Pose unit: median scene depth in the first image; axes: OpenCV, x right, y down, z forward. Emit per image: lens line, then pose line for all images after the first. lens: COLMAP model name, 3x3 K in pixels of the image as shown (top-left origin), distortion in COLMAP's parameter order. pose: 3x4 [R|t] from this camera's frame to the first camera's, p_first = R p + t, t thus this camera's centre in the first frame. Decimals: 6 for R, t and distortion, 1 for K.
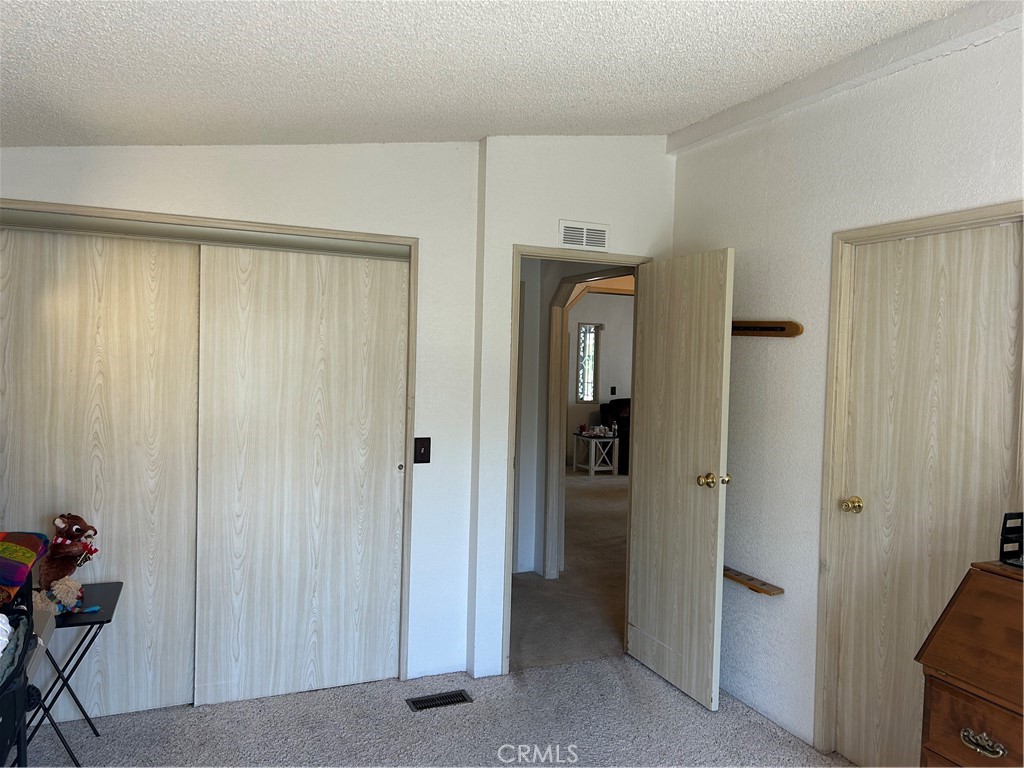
lens RADIAL K [[758.6, 0, 512.1], [0, 758.6, 387.0], [0, 0, 1]] dist [0.050220, -0.056497]
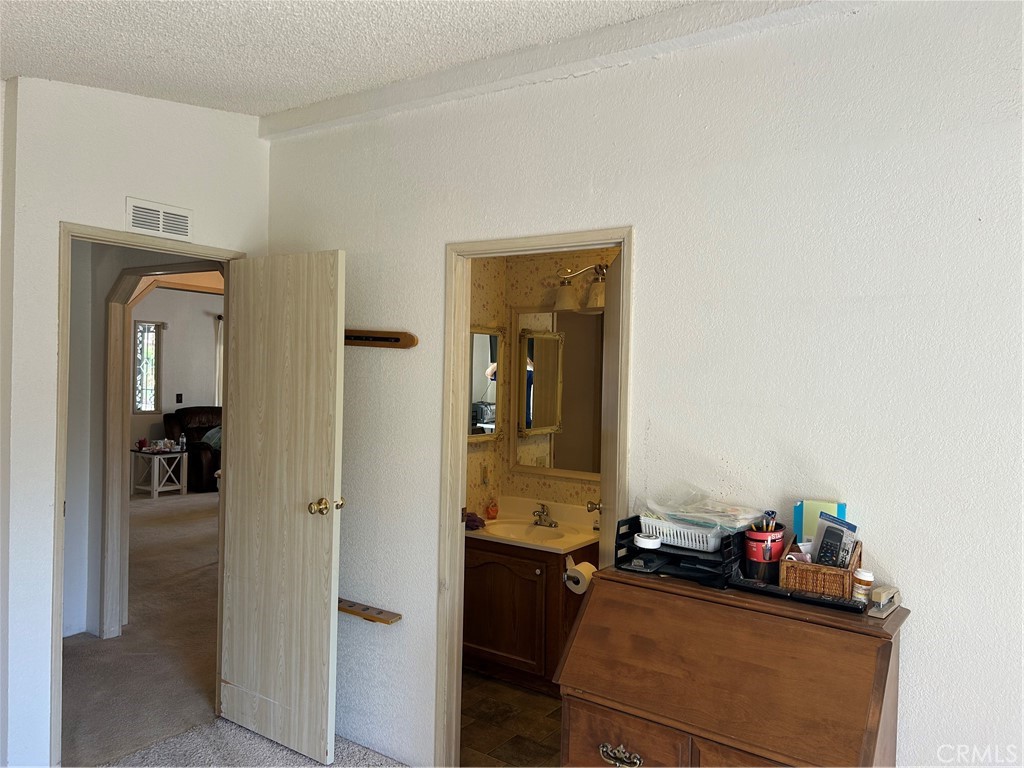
lens RADIAL K [[758.6, 0, 510.7], [0, 758.6, 376.7], [0, 0, 1]] dist [0.050220, -0.056497]
pose [[0.849965, -0.010857, 0.526728, -0.021160], [0.017803, 0.999809, -0.008119, -0.017680], [-0.526539, 0.016278, 0.849995, 0.108833]]
